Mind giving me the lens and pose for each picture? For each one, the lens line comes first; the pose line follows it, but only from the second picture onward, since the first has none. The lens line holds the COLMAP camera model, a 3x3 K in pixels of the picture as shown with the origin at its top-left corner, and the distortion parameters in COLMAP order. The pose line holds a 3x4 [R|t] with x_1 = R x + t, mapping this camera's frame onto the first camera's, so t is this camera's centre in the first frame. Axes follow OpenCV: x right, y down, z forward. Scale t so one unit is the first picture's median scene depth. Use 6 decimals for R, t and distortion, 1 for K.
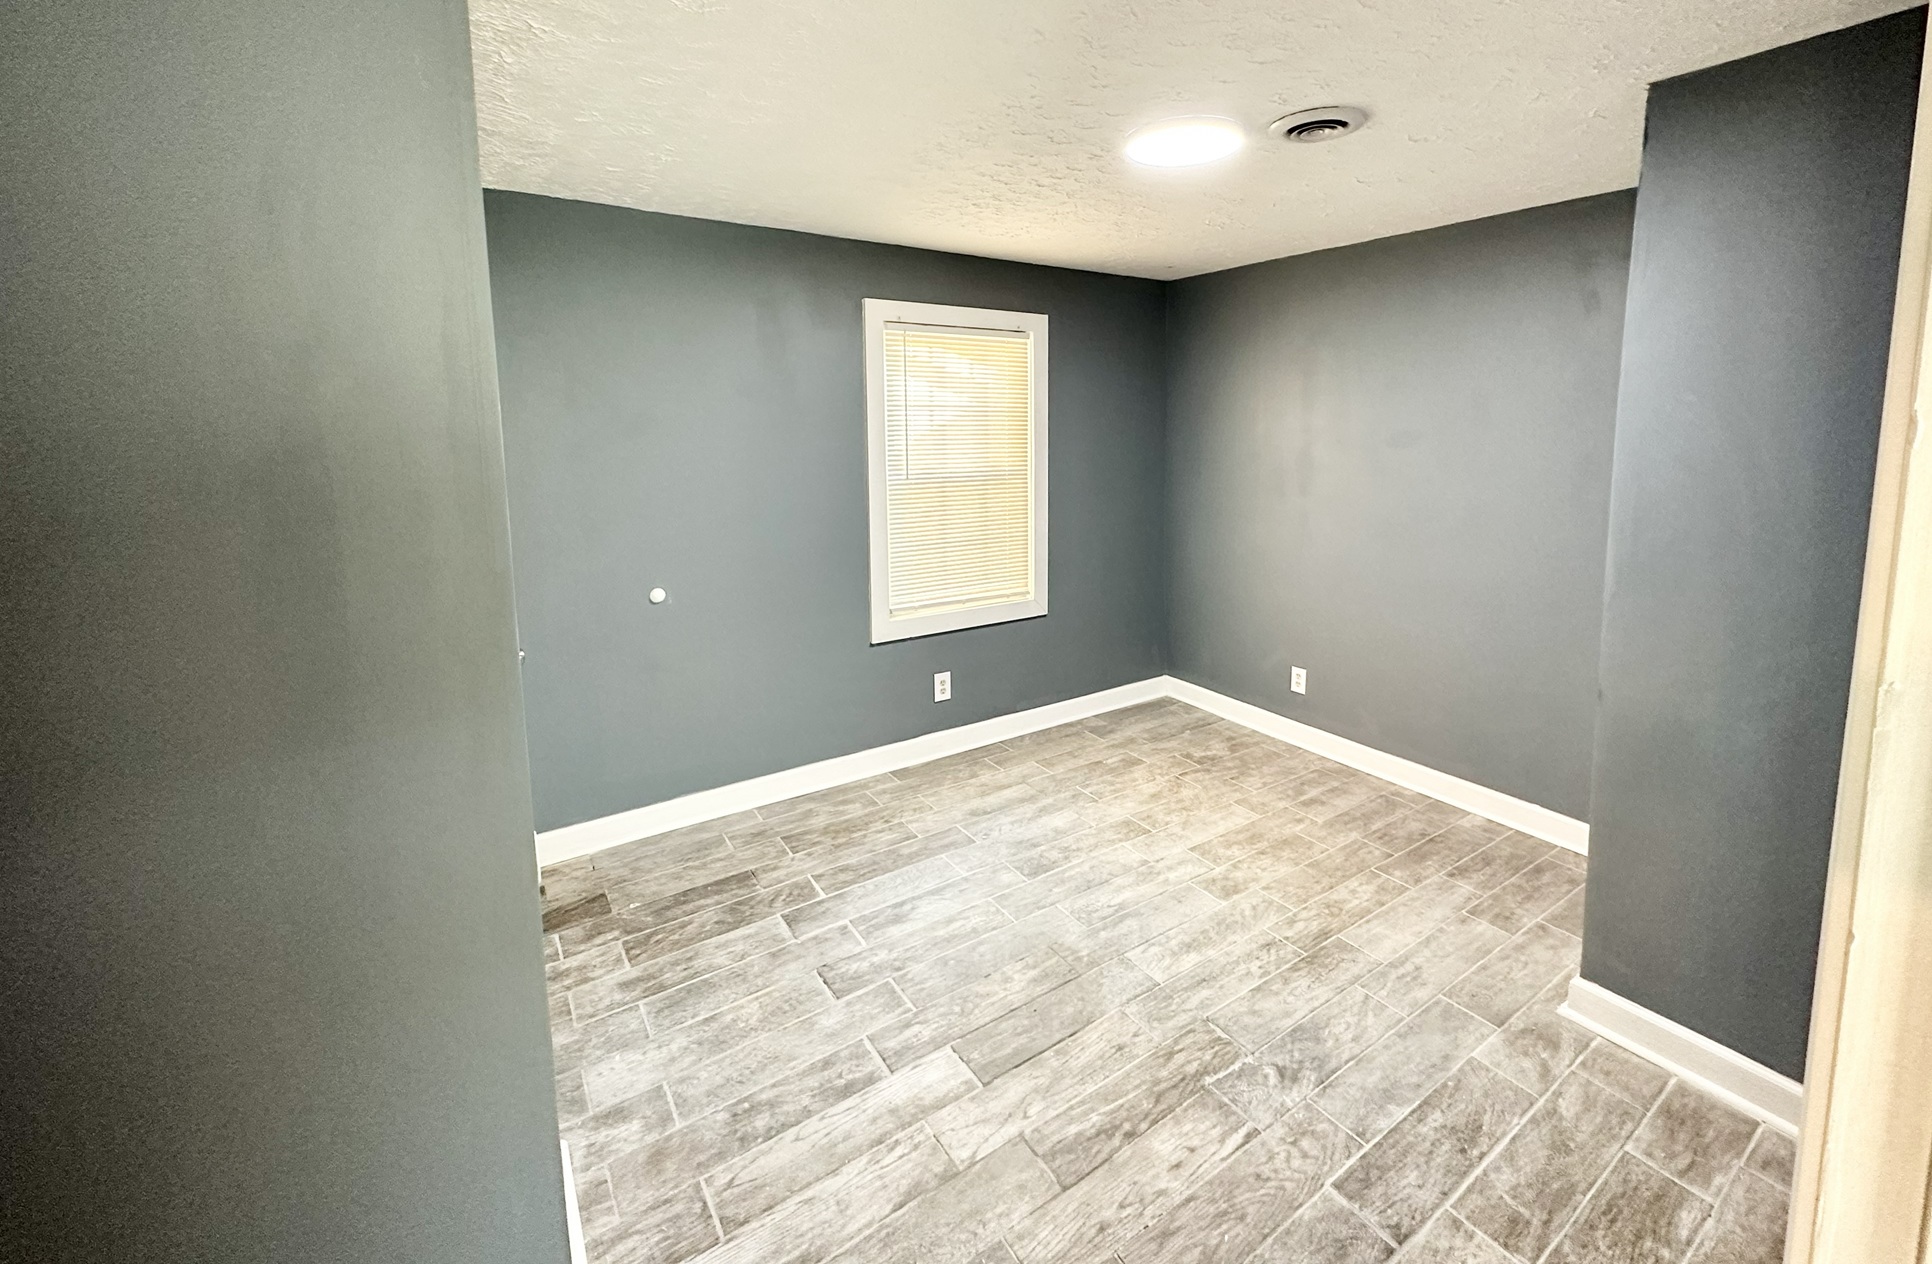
lens RADIAL K [[800.5, 0, 973.3], [0, 800.5, 620.6], [0, 0, 1]] dist [0.002792, -0.000134]
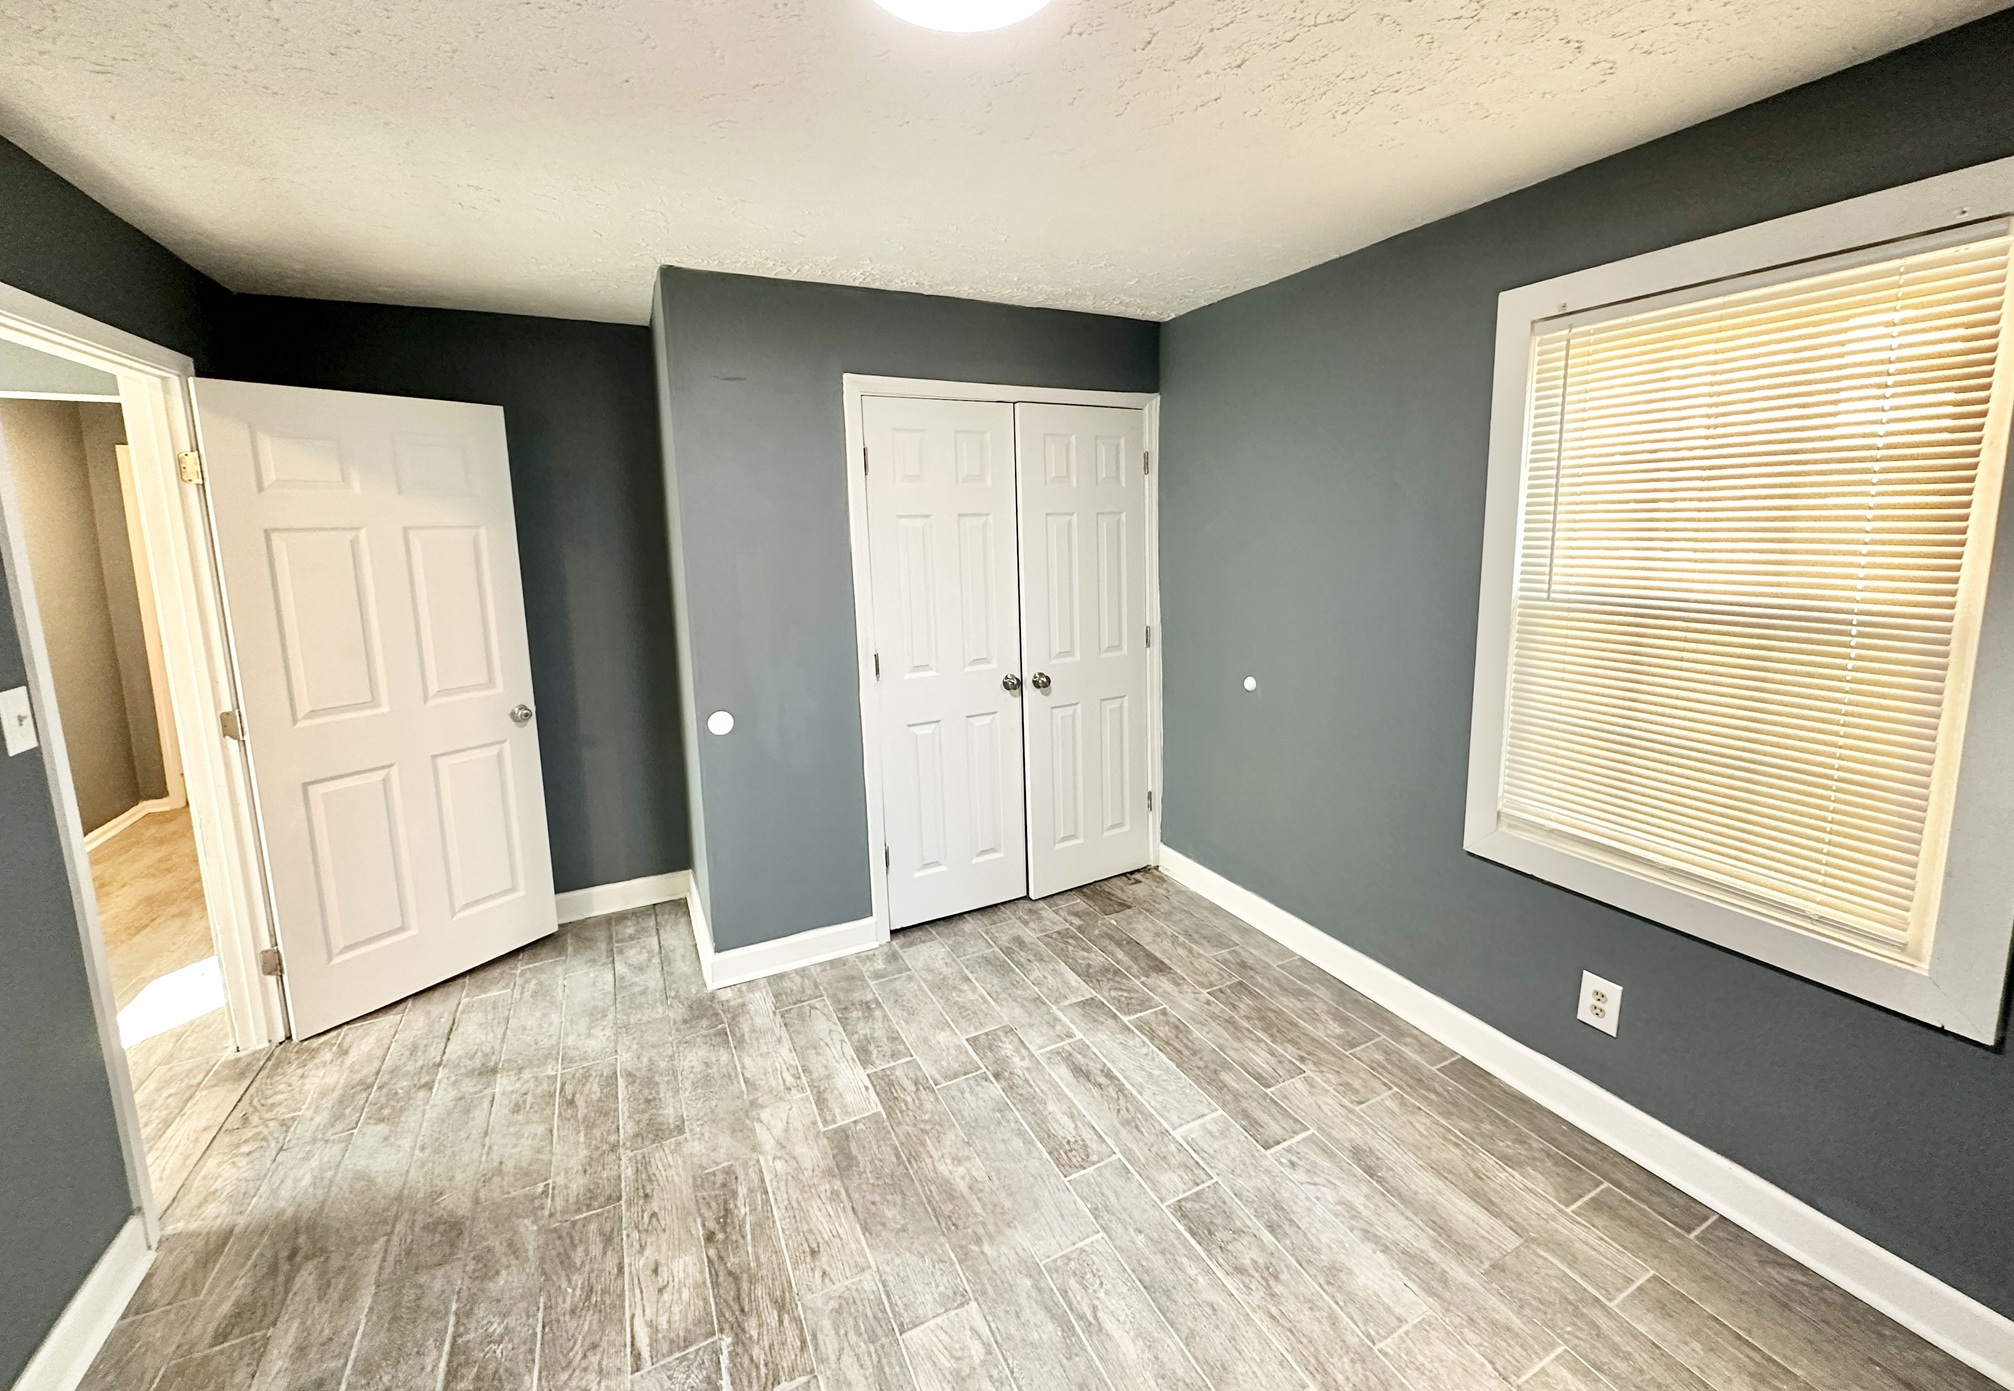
lens RADIAL K [[771.1, 0, 1011.0], [0, 771.1, 710.3], [0, 0, 1]] dist [-0.002035, -0.000251]
pose [[-0.111629, 0.239068, -0.964565, 0.699942], [-0.217210, 0.941292, 0.258438, -0.226371], [0.969721, 0.238362, -0.053148, 0.960506]]
